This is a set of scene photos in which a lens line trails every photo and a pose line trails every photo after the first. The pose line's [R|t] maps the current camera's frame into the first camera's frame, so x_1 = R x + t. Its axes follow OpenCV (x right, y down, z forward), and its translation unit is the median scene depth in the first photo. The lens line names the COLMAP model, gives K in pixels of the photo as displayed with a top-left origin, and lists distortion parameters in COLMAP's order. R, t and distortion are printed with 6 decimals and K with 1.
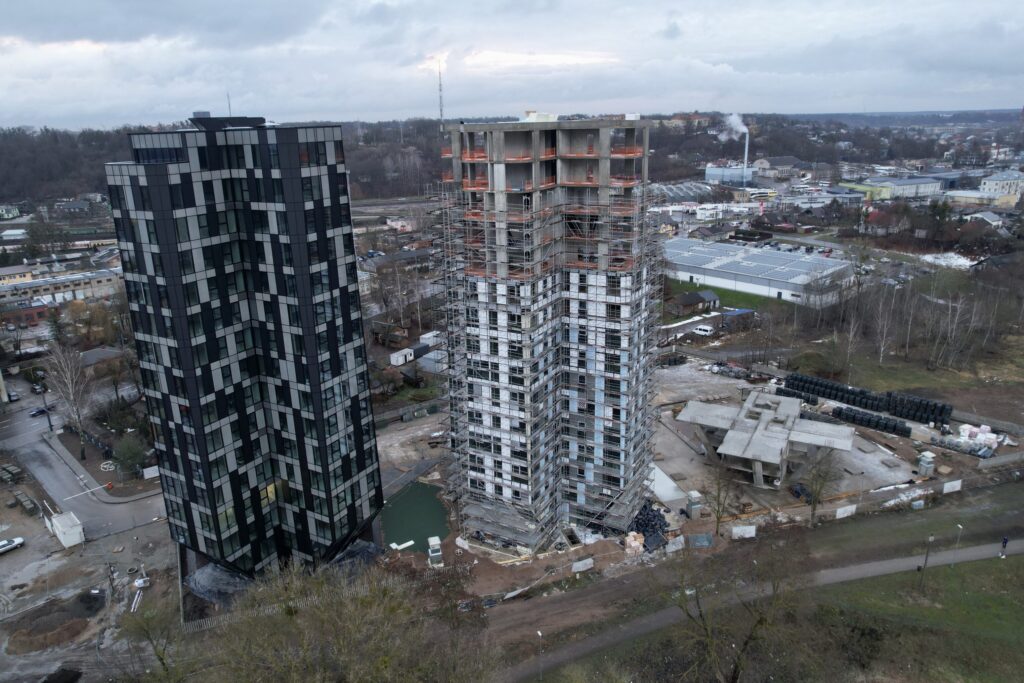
lens RADIAL K [[690.0, 0, 512.0], [0, 690.0, 341.5], [0, 0, 1]] dist [-0.046836, 0.002805]
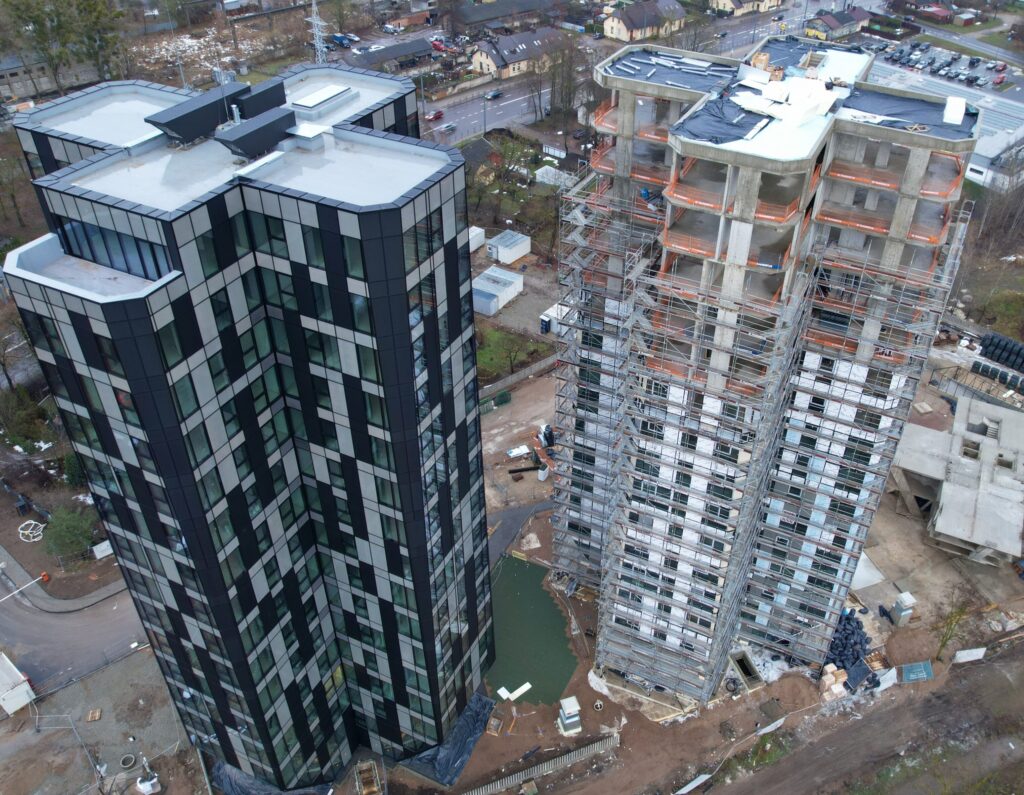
lens RADIAL K [[882.8, 0, 587.8], [0, 882.8, 396.1], [0, 0, 1]] dist [-0.046685, 0.009316]
pose [[0.993951, -0.002611, 0.109793, -0.202502], [-0.035152, 0.939562, 0.340571, -0.332341], [-0.104047, -0.342370, 0.933786, 0.272827]]
